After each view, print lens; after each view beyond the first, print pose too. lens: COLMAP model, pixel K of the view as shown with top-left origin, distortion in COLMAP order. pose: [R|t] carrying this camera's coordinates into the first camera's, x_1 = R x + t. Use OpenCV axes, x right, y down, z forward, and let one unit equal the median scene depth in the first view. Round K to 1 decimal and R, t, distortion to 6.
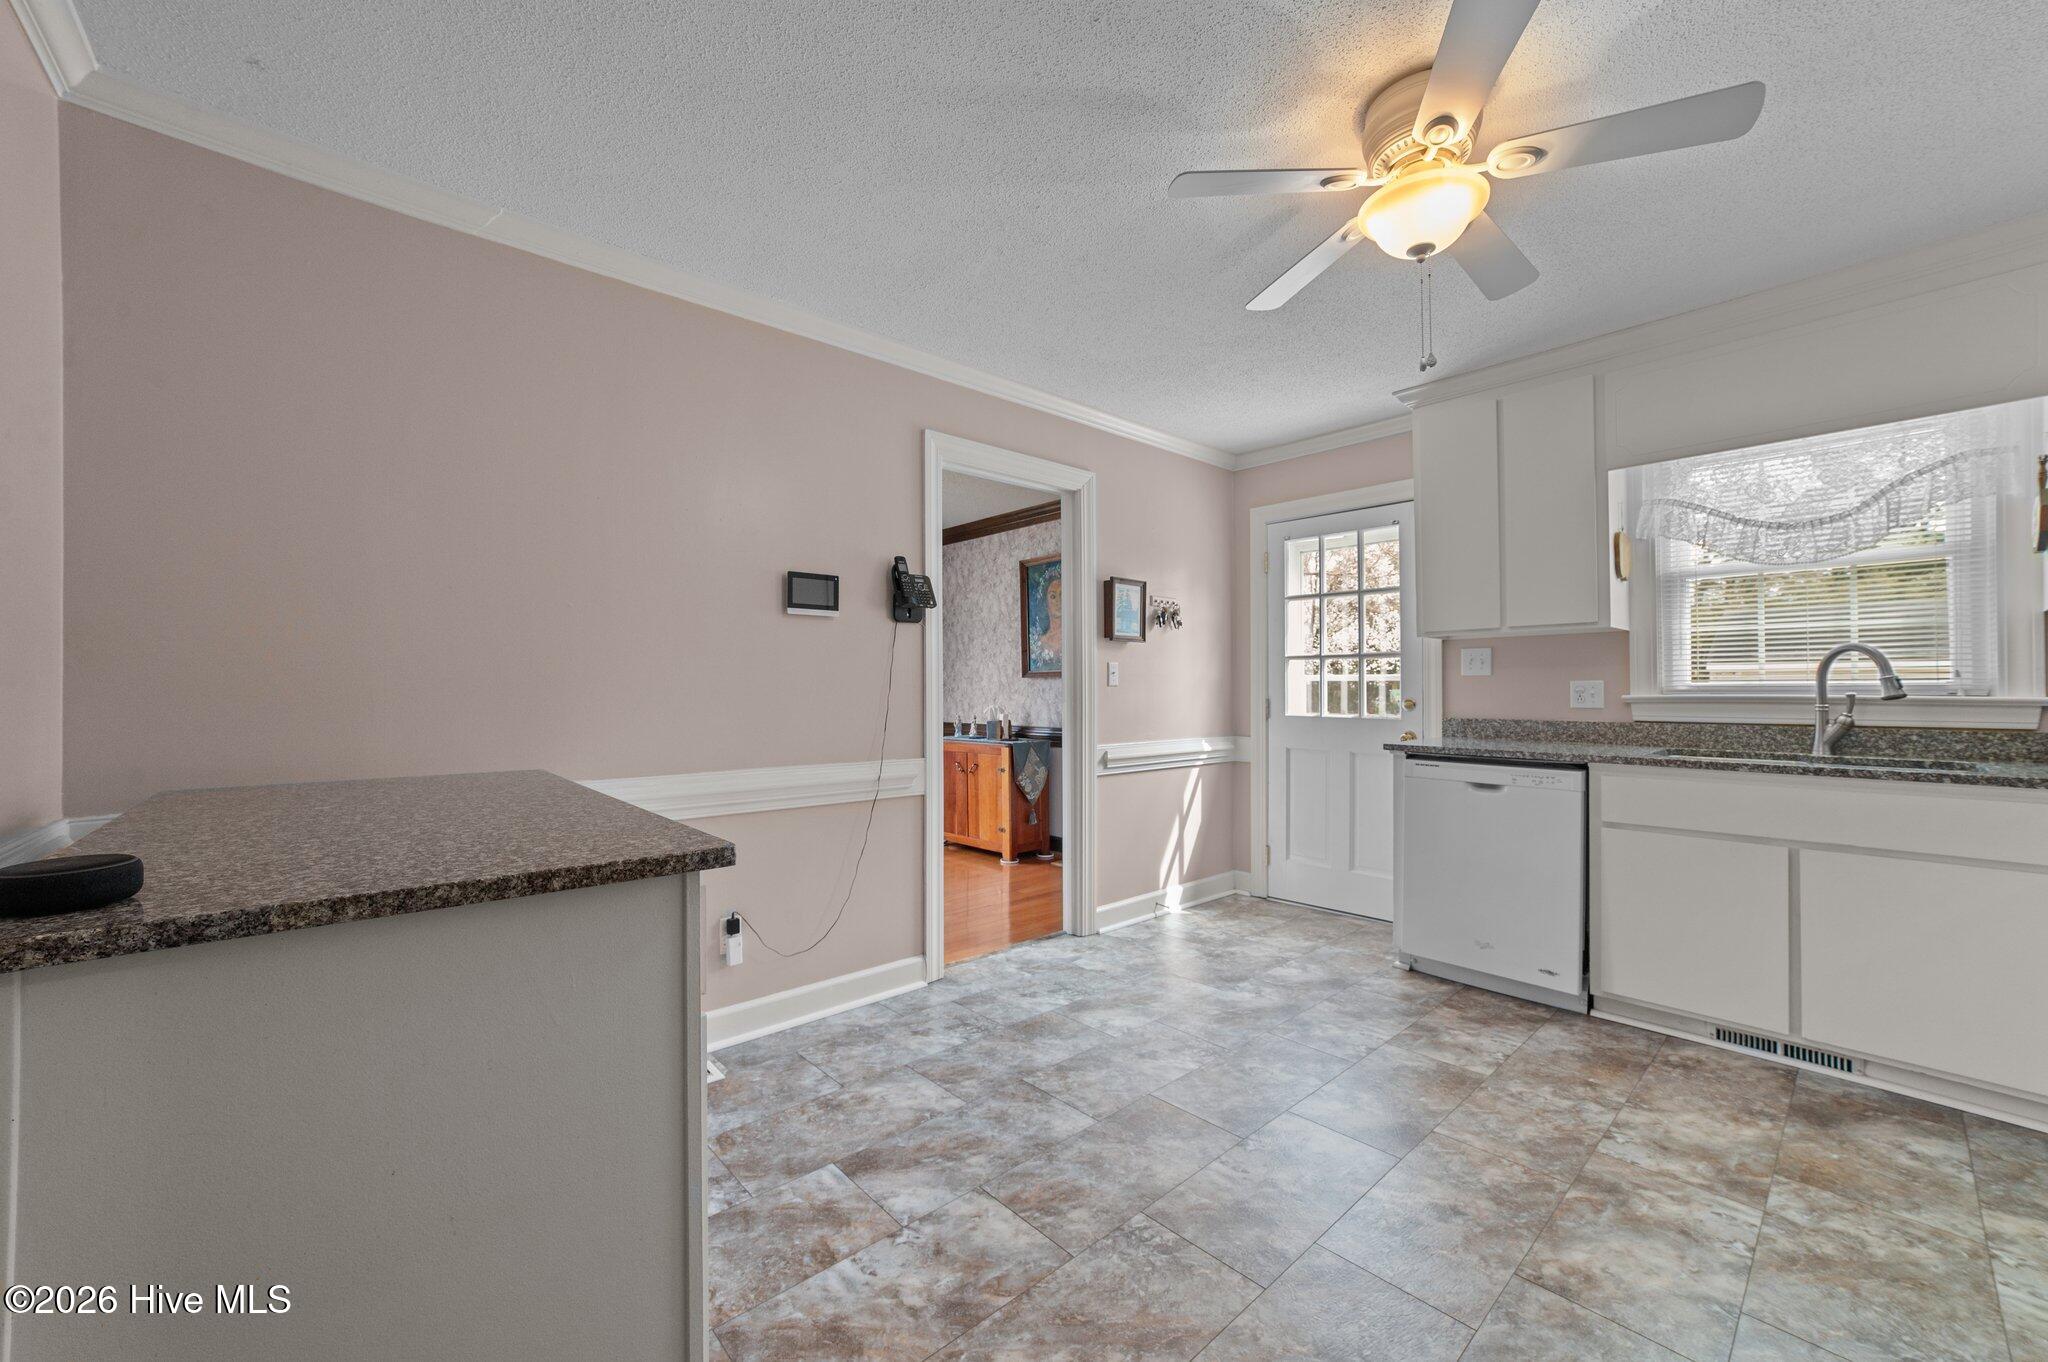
lens RADIAL K [[796.1, 0, 1023.7], [0, 796.1, 697.0], [0, 0, 1]] dist [-0.034489, 0.012858]
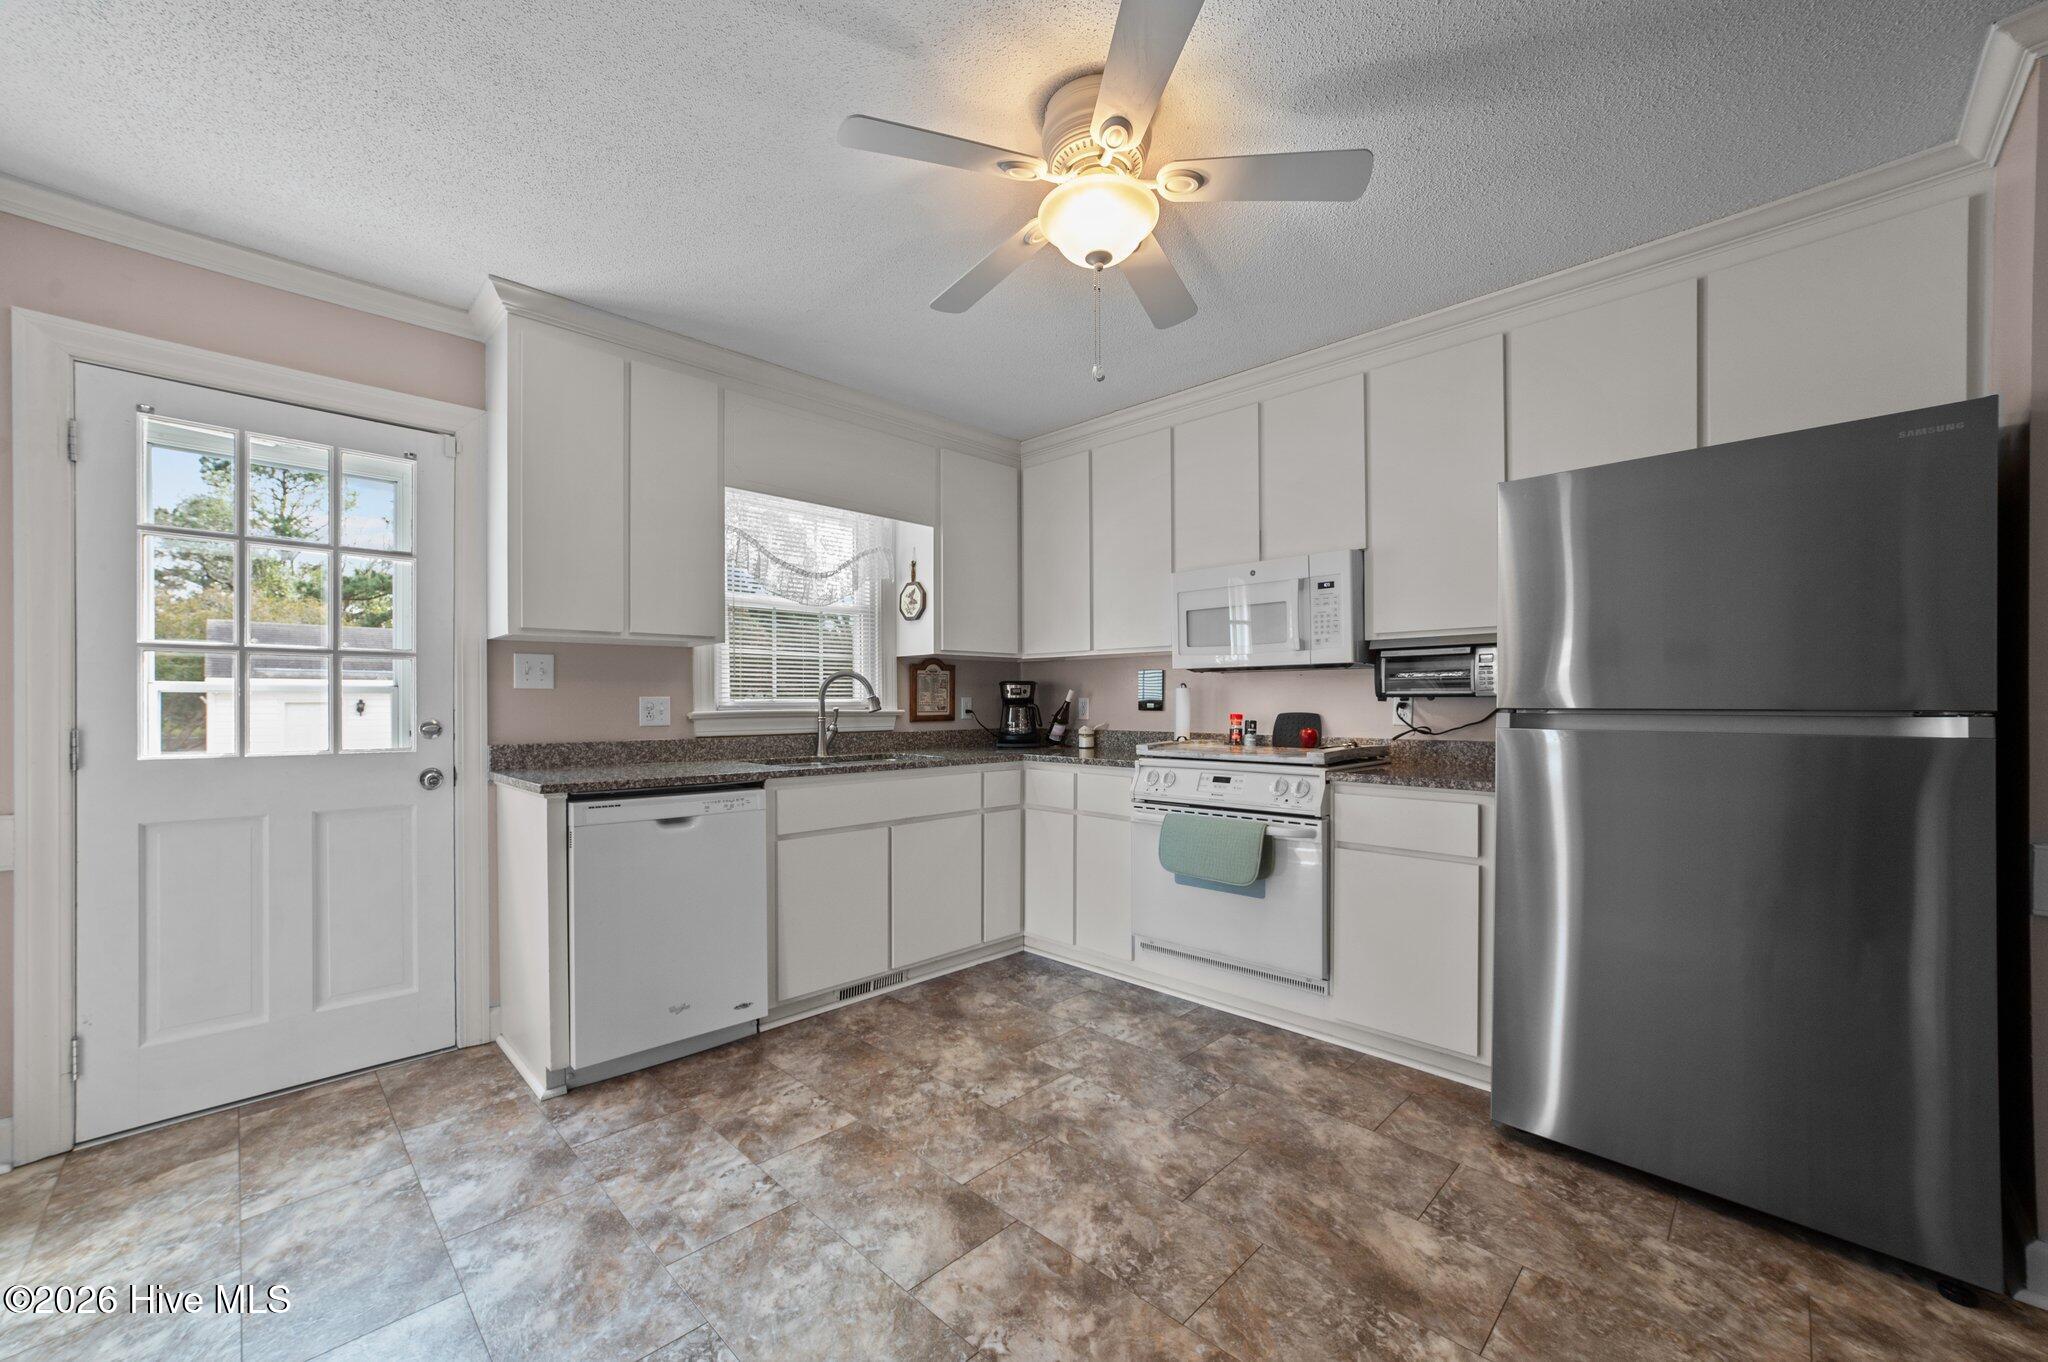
lens RADIAL K [[796.1, 0, 1023.7], [0, 796.1, 697.0], [0, 0, 1]] dist [-0.034489, 0.012858]
pose [[-0.056134, 0.006855, 0.998400, -0.317216], [0.012787, 0.999899, -0.006147, -0.011050], [-0.998341, 0.012421, -0.056216, 0.748565]]
